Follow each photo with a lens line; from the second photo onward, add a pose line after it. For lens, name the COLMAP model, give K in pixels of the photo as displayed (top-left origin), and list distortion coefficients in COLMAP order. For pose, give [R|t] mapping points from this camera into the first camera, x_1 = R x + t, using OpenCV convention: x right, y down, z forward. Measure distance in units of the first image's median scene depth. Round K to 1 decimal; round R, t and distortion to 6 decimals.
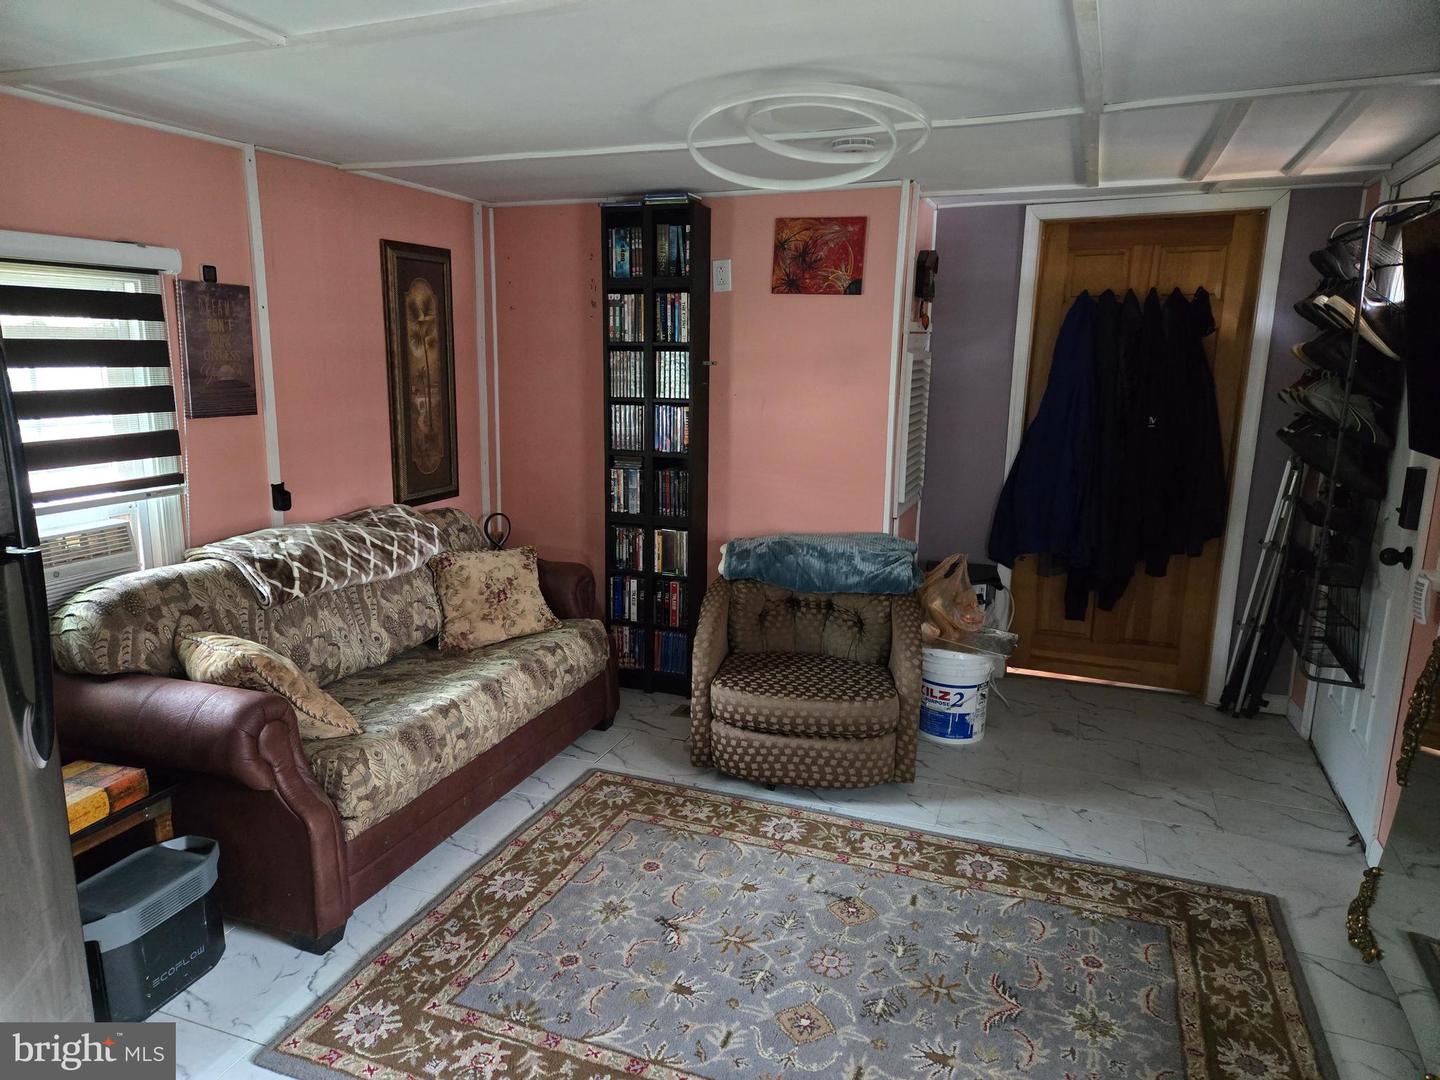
lens RADIAL K [[963.6, 0, 694.5], [0, 963.6, 553.8], [0, 0, 1]] dist [0.068796, -0.055568]
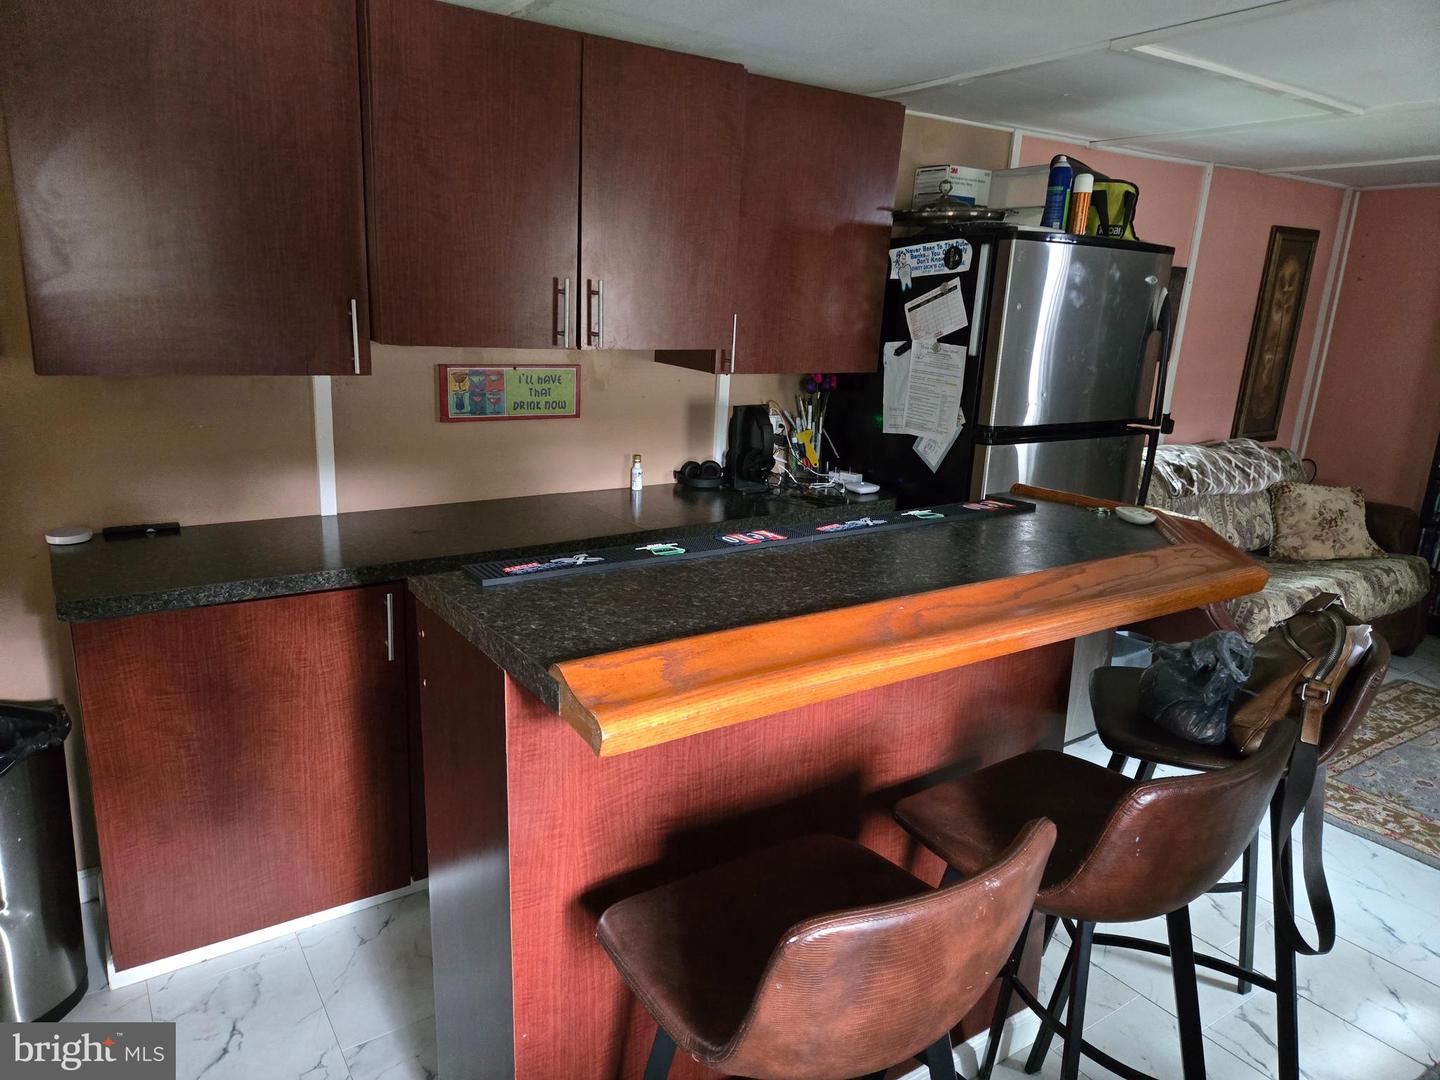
lens RADIAL K [[963.6, 0, 695.6], [0, 963.6, 548.0], [0, 0, 1]] dist [0.068796, -0.055568]
pose [[0.820437, 0.161837, -0.548354, -0.181495], [-0.144015, 0.986674, 0.075727, 0.099252], [0.553302, 0.016842, 0.832811, -0.467479]]
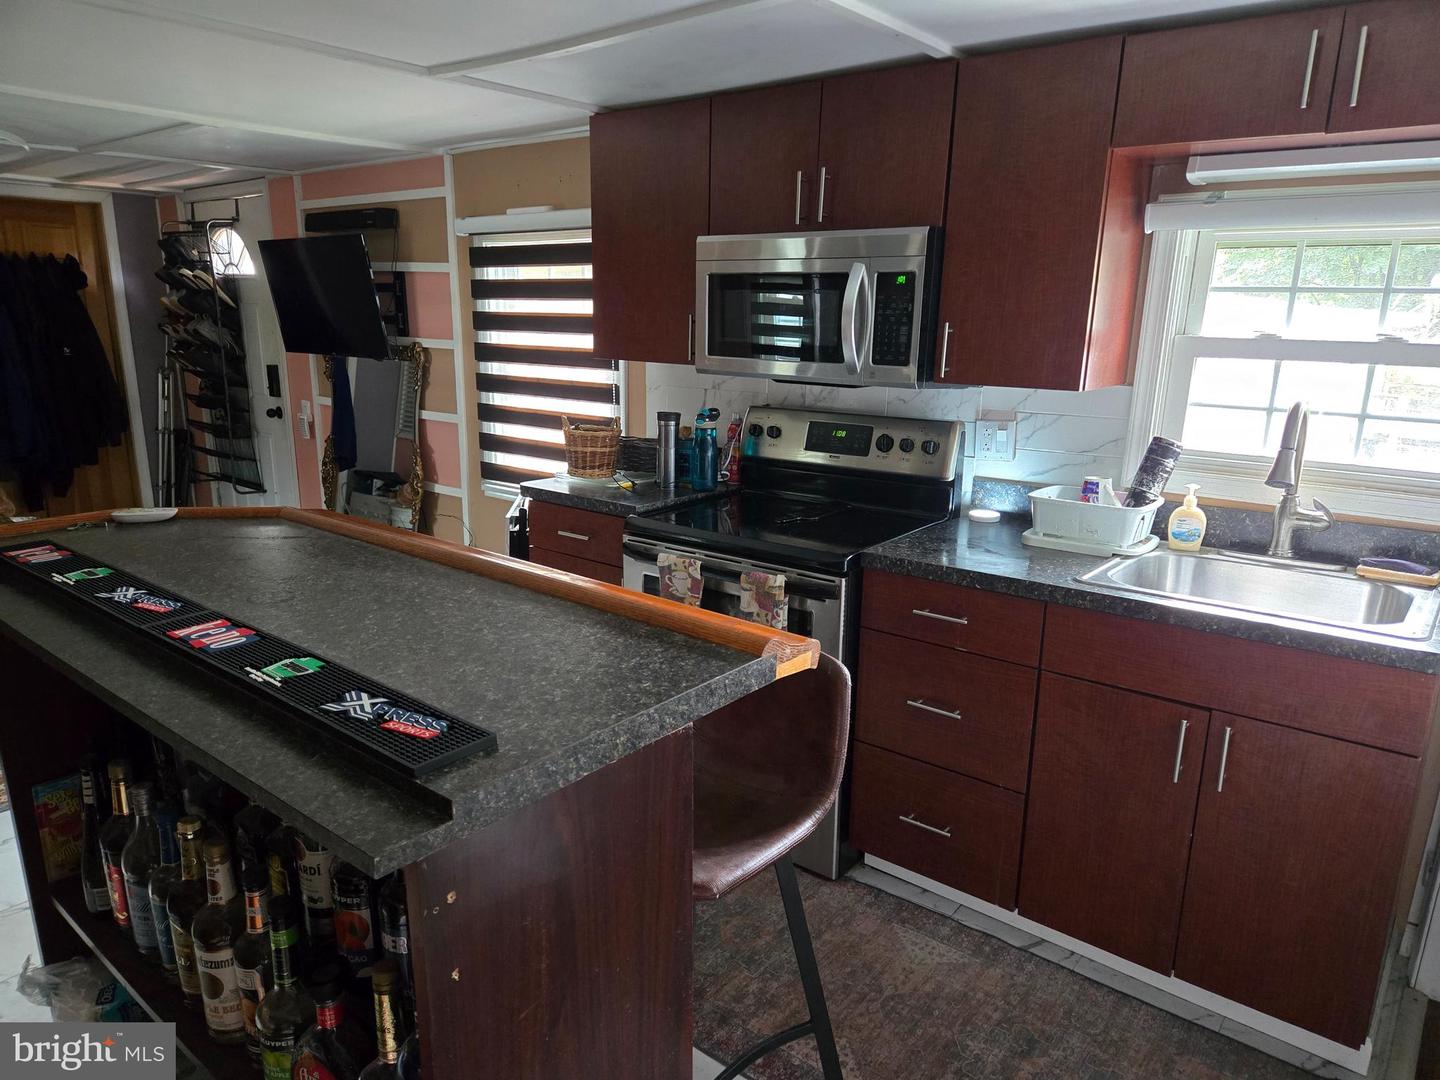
lens RADIAL K [[963.6, 0, 721.1], [0, 963.6, 549.1], [0, 0, 1]] dist [0.068796, -0.055568]
pose [[0.295625, -0.229679, 0.927283, -0.705698], [0.186259, 0.965897, 0.179862, 0.066384], [-0.936970, 0.119543, 0.328323, -0.335769]]
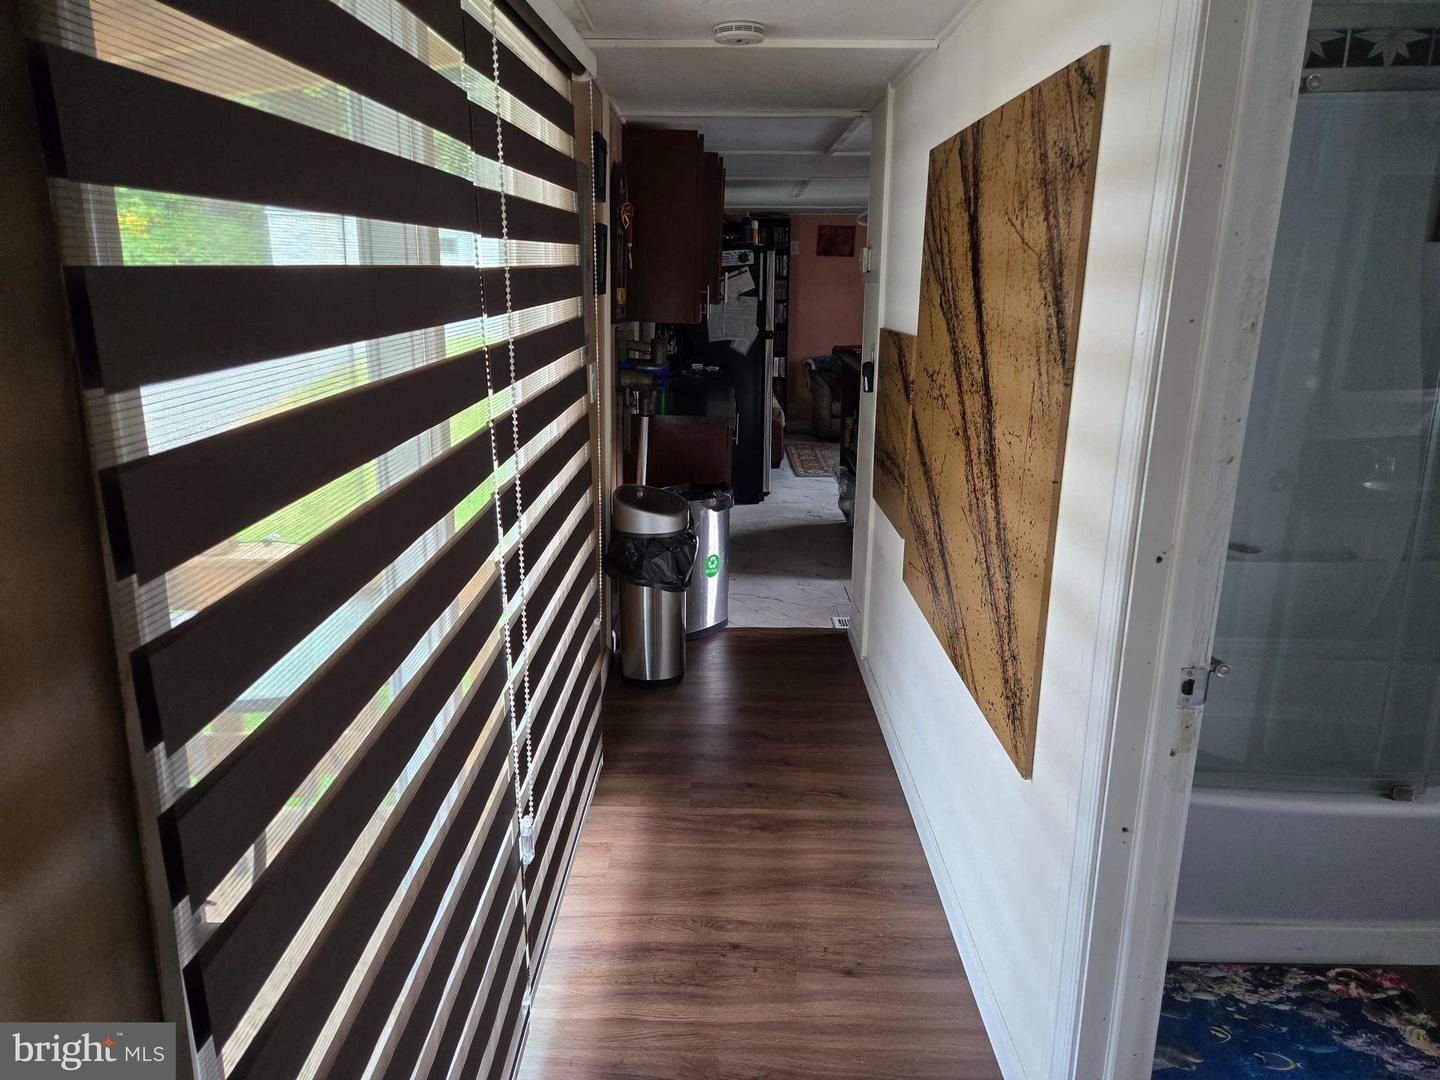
lens RADIAL K [[963.6, 0, 716.4], [0, 963.6, 534.0], [0, 0, 1]] dist [0.068796, -0.055568]
pose [[0.931448, -0.094768, 0.351316, -1.217561], [0.076957, 0.994955, 0.064355, 0.285072], [-0.355642, -0.032907, 0.934043, -1.370617]]
